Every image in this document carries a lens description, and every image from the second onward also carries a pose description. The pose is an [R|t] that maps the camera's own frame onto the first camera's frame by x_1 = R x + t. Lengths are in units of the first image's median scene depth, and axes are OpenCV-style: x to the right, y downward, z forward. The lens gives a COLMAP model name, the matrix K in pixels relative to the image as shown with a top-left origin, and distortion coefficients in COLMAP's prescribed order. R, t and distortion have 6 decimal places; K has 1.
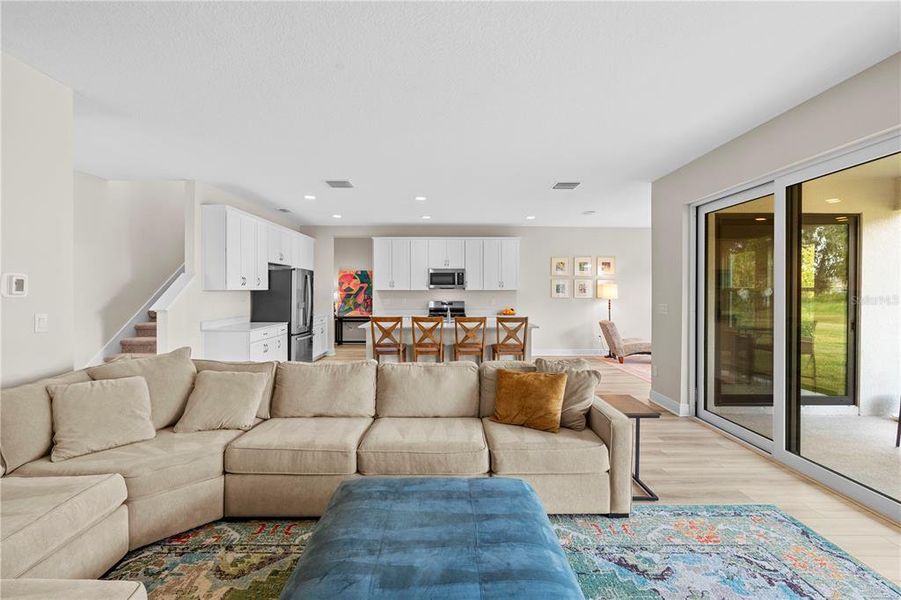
lens RADIAL K [[397.1, 0, 452.0], [0, 397.1, 290.2], [0, 0, 1]] dist [-0.000099, 0.000092]
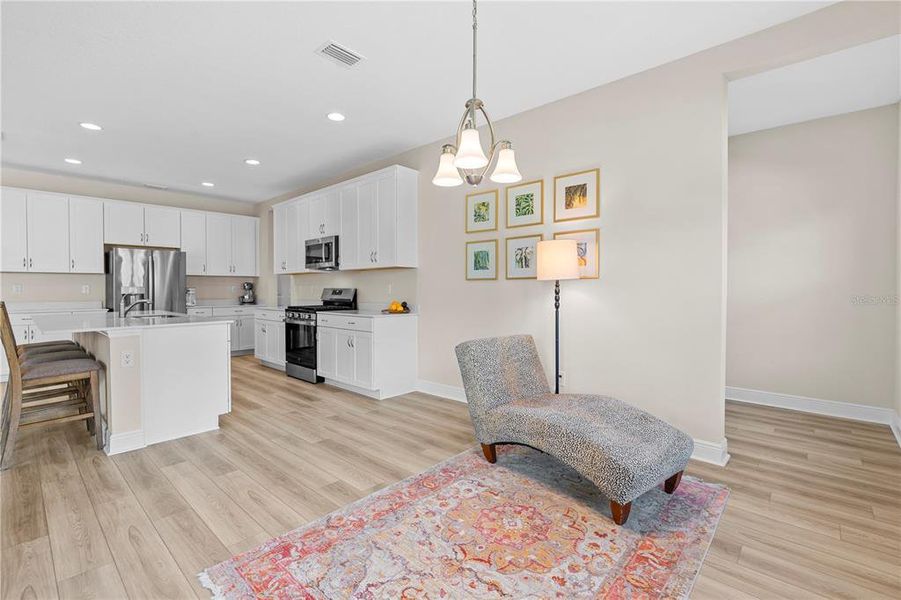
lens RADIAL K [[400.7, 0, 446.6], [0, 400.7, 293.6], [0, 0, 1]] dist [-0.003149, 0.000033]
pose [[0.739413, 0.004527, -0.673237, 0.573339], [0.004570, 0.999921, 0.011743, 0.030045], [0.673237, -0.011760, 0.739333, 0.646004]]
